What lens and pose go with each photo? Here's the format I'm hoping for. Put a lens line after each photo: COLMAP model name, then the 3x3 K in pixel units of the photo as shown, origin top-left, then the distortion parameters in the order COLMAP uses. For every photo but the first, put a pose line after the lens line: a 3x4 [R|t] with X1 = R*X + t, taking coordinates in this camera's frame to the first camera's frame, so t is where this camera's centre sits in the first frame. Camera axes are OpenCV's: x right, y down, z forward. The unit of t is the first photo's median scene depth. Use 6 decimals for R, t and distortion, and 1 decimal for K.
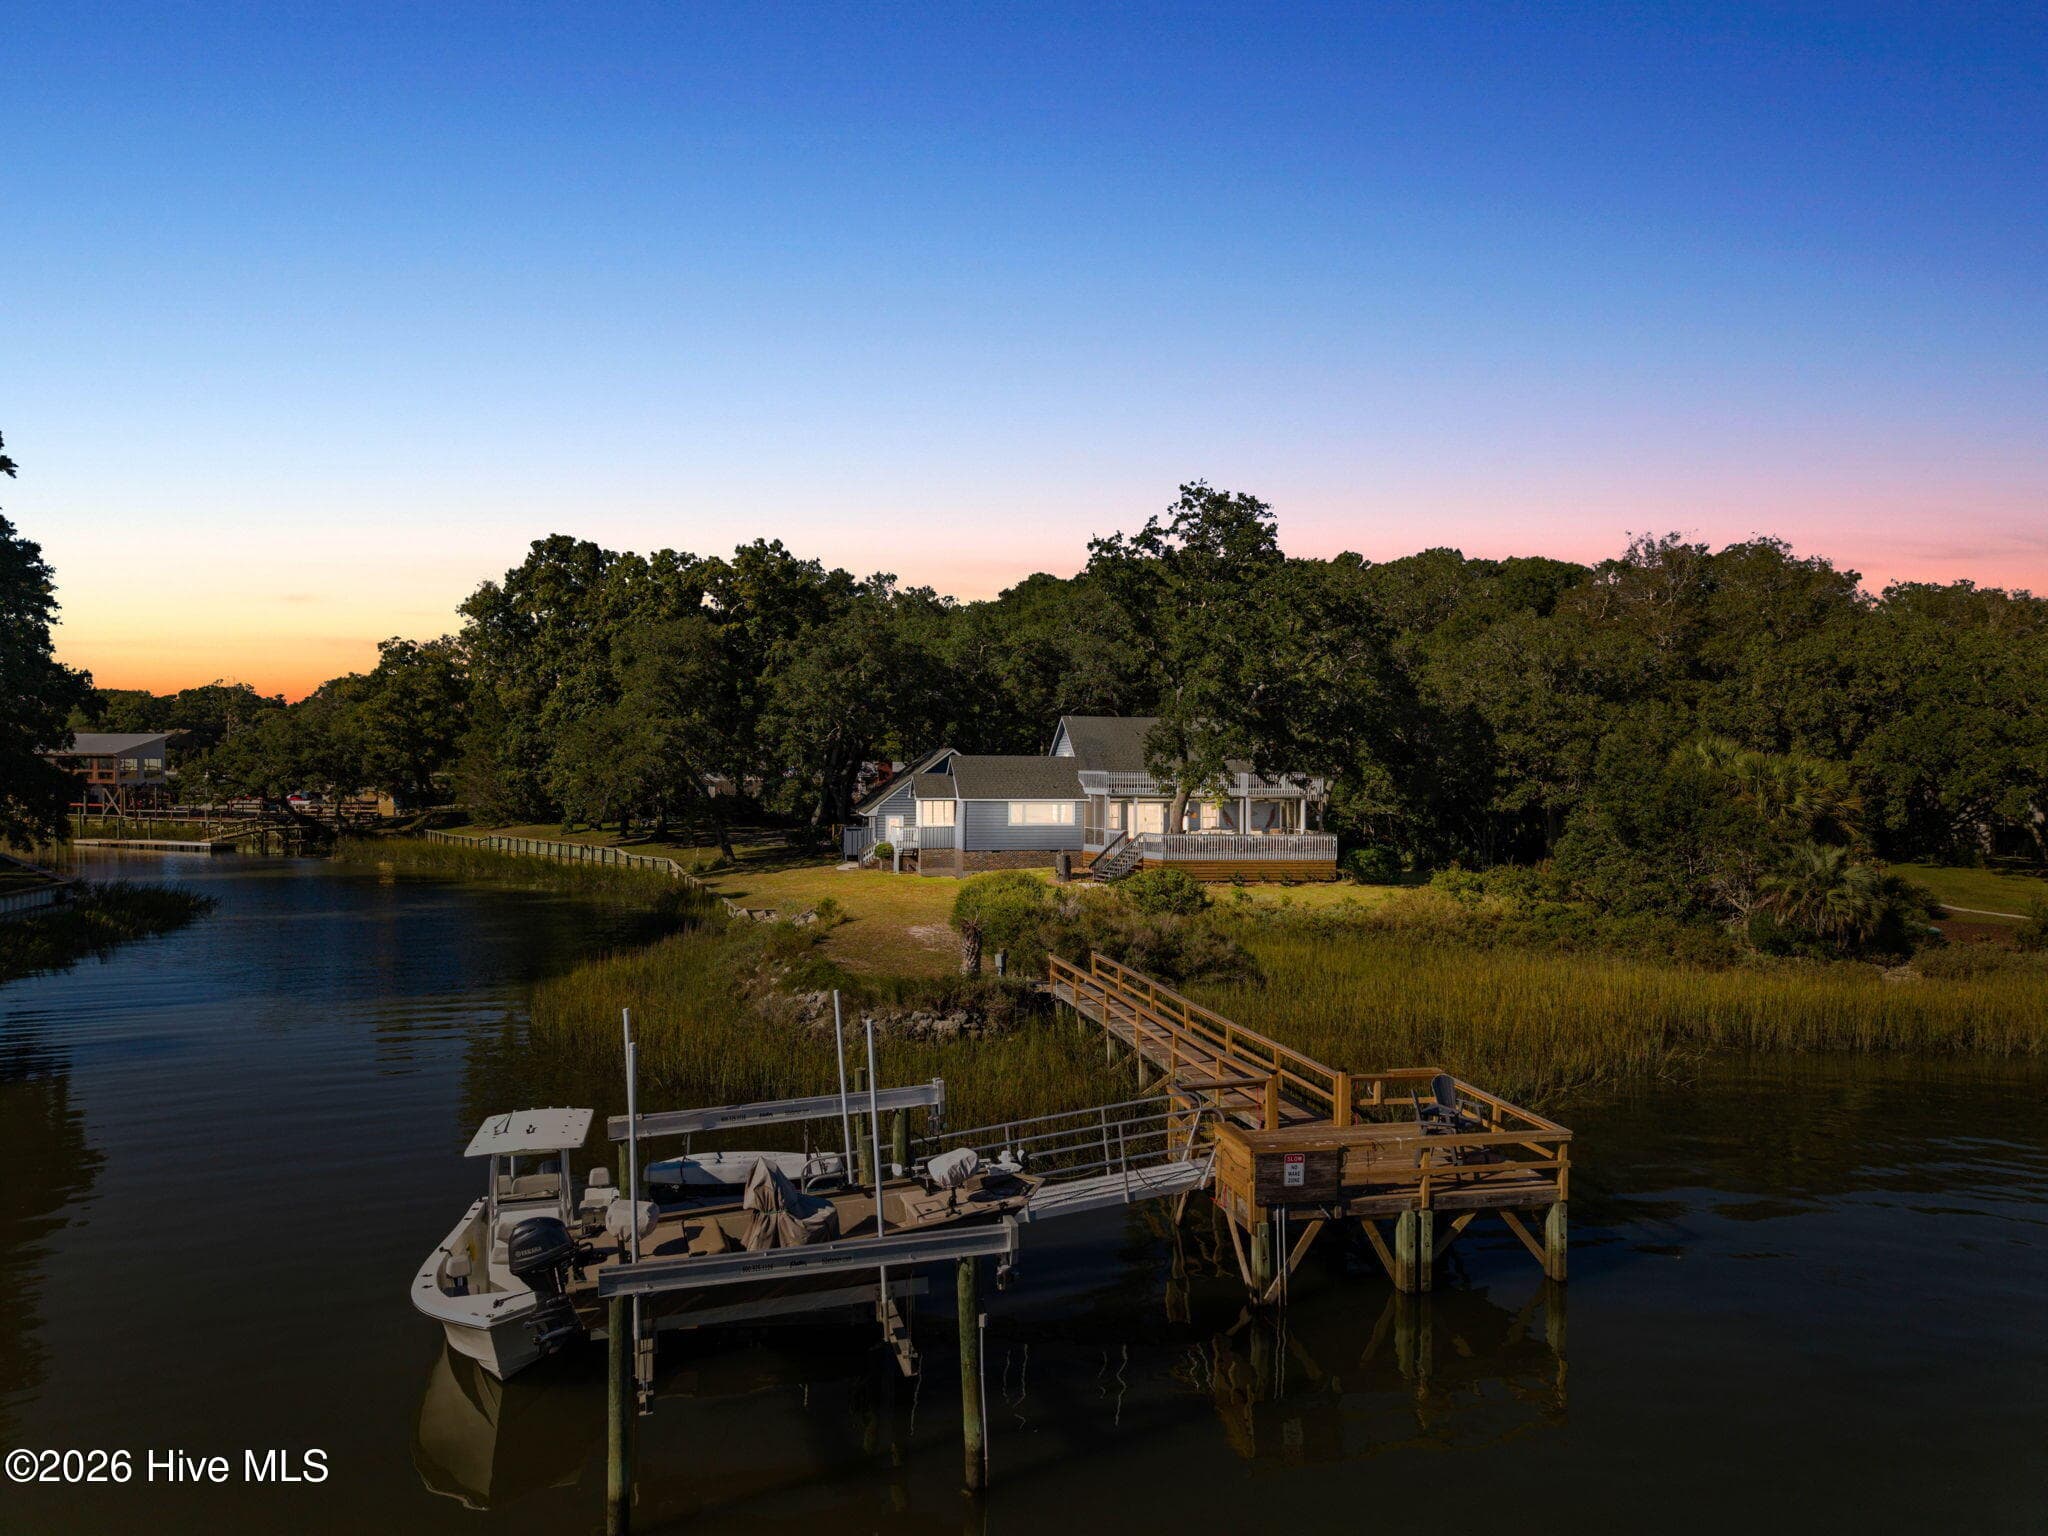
lens RADIAL K [[1341.1, 0, 1038.4], [0, 1341.1, 798.6], [0, 0, 1]] dist [0.039801, -0.042353]
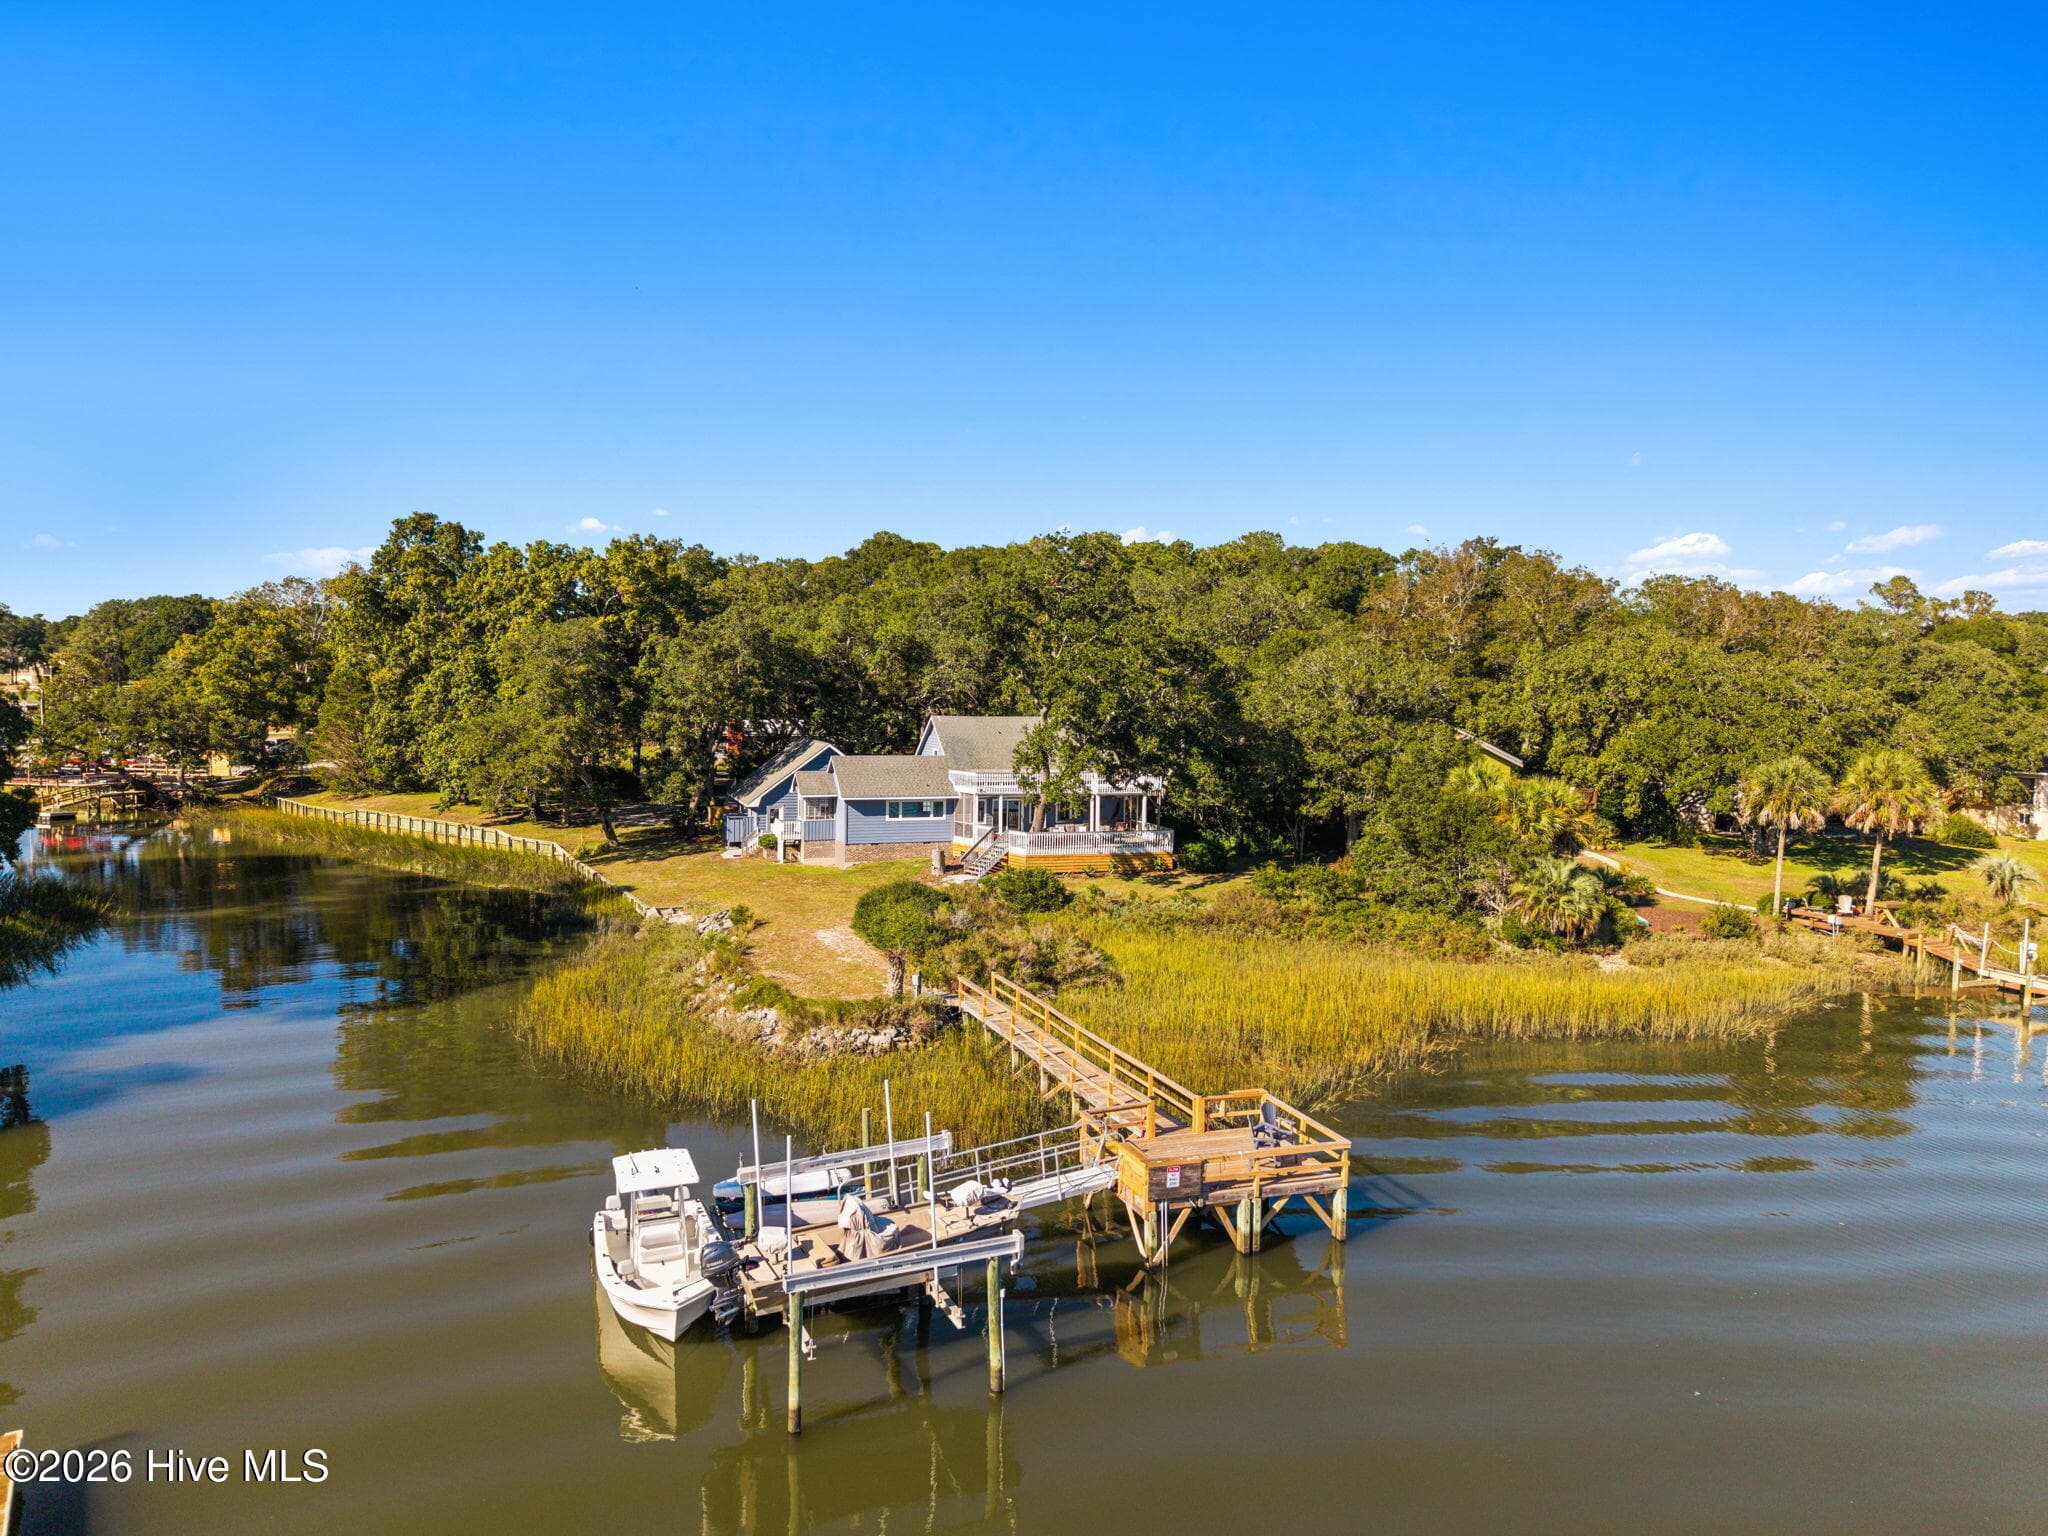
lens RADIAL K [[1341.1, 0, 1038.4], [0, 1341.1, 798.6], [0, 0, 1]] dist [0.039801, -0.042353]
pose [[0.991750, -0.000935, 0.128183, -0.053392], [-0.005951, 0.998559, 0.053325, -0.079345], [-0.128048, -0.053648, 0.990316, -0.157906]]
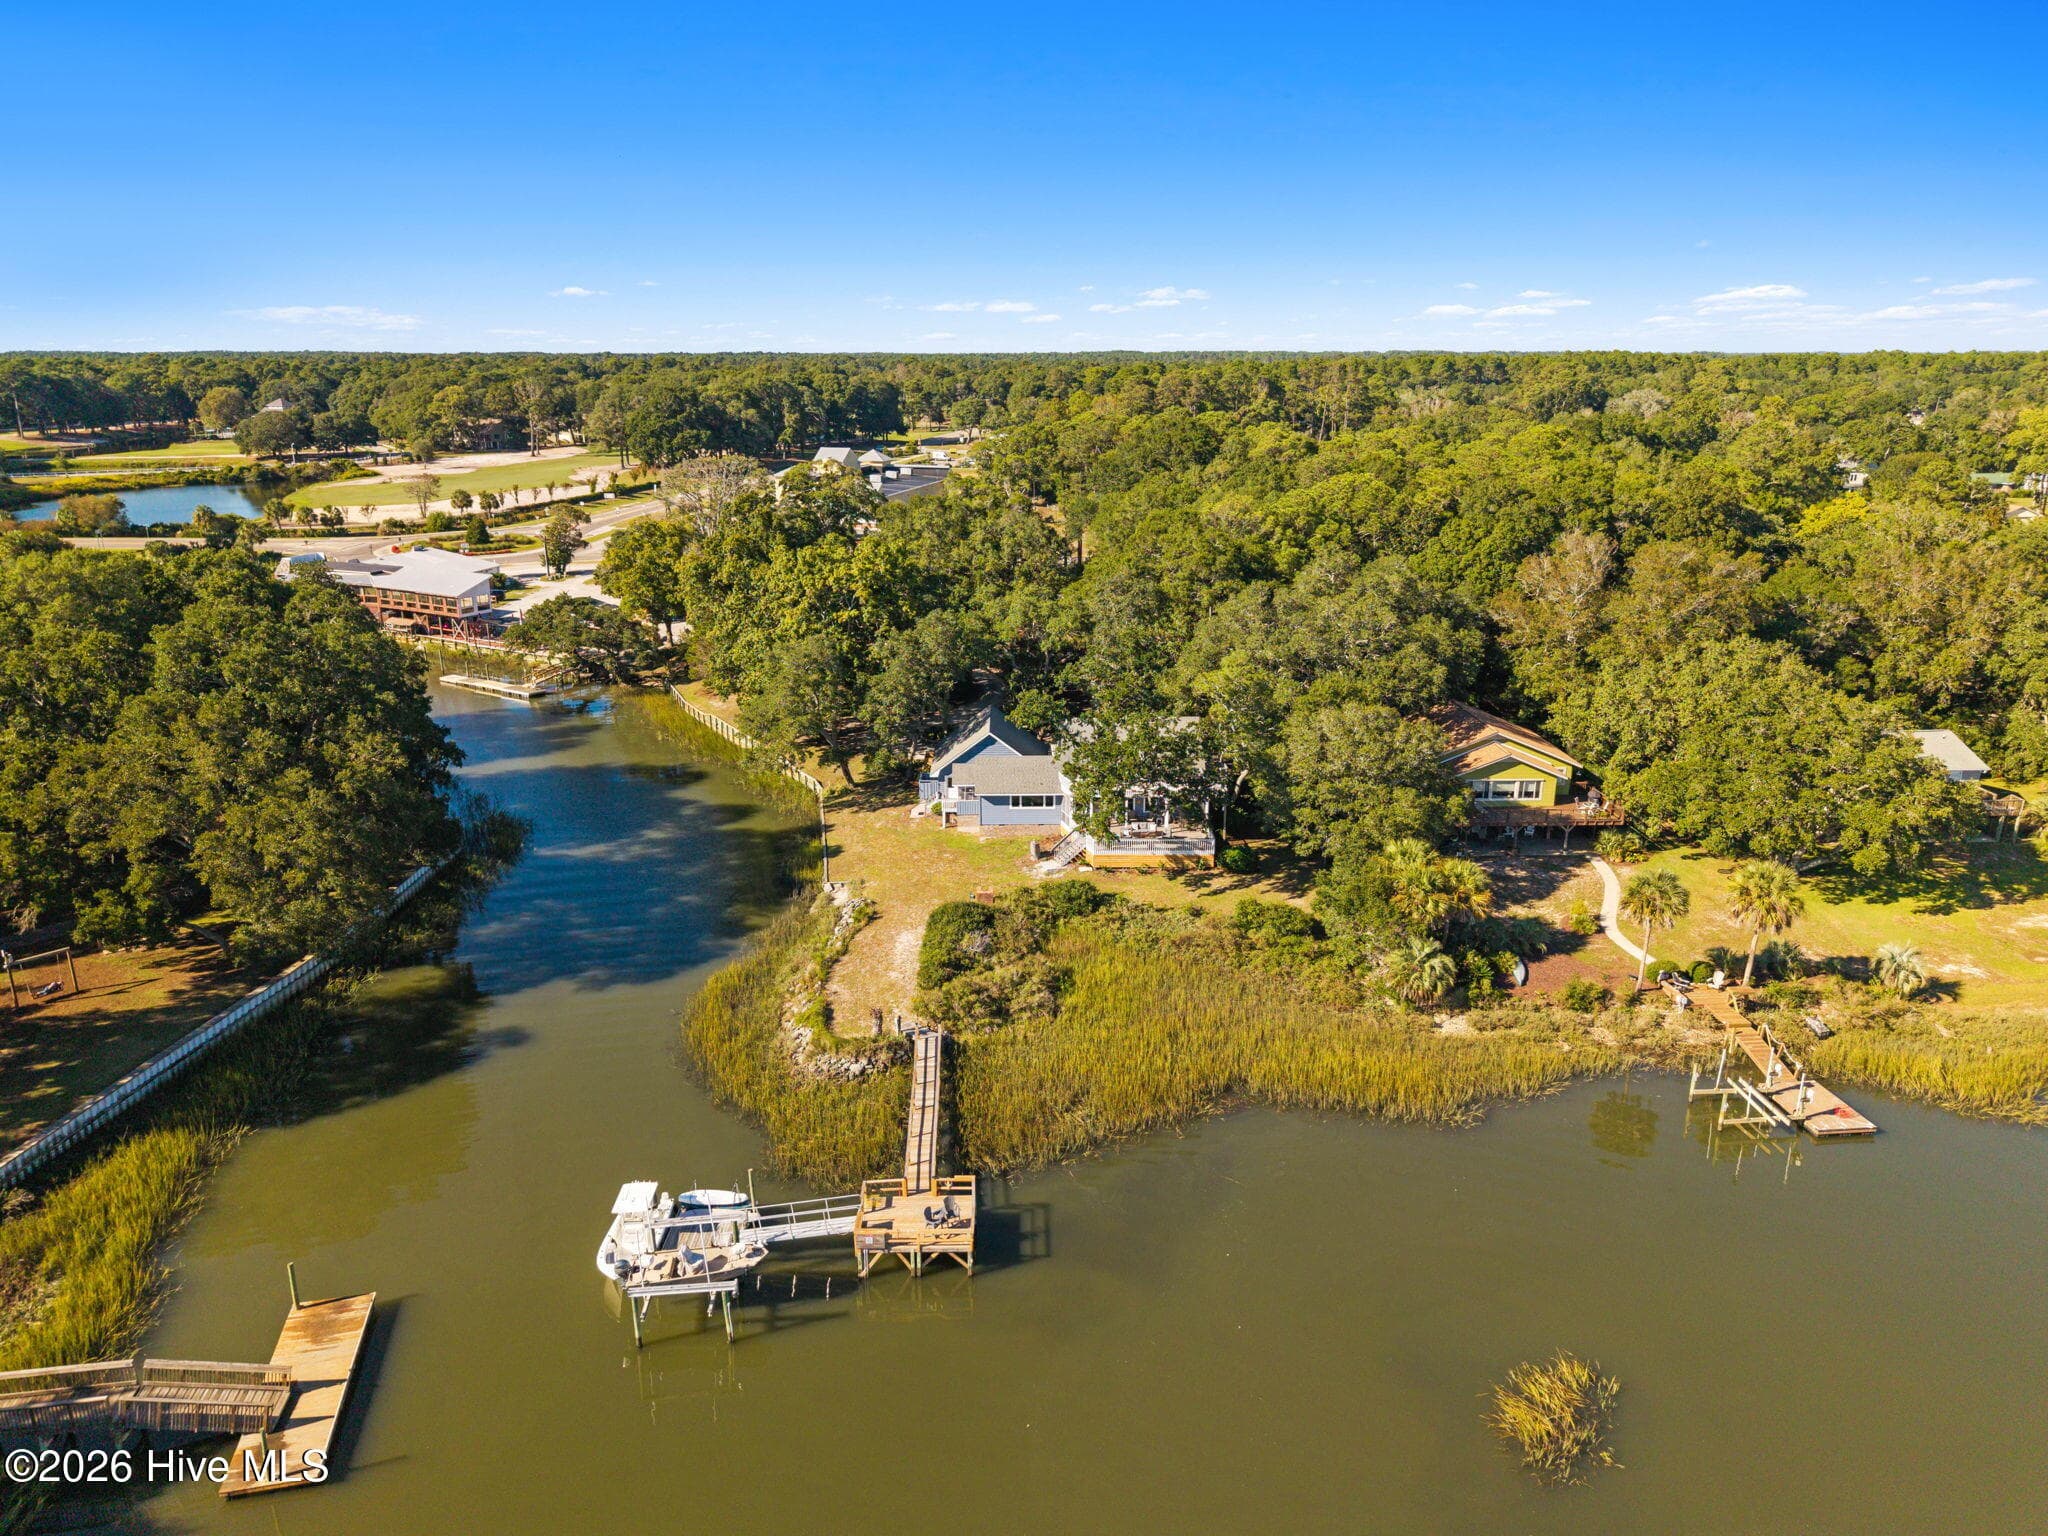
lens RADIAL K [[1261.9, 0, 1030.0], [0, 1261.9, 843.3], [0, 0, 1]] dist [0.040948, -0.032206]
pose [[0.982935, 0.064869, -0.172137, 0.340226], [-0.012217, 0.956714, 0.290772, -0.491257], [0.183548, -0.283707, 0.941180, -0.476367]]
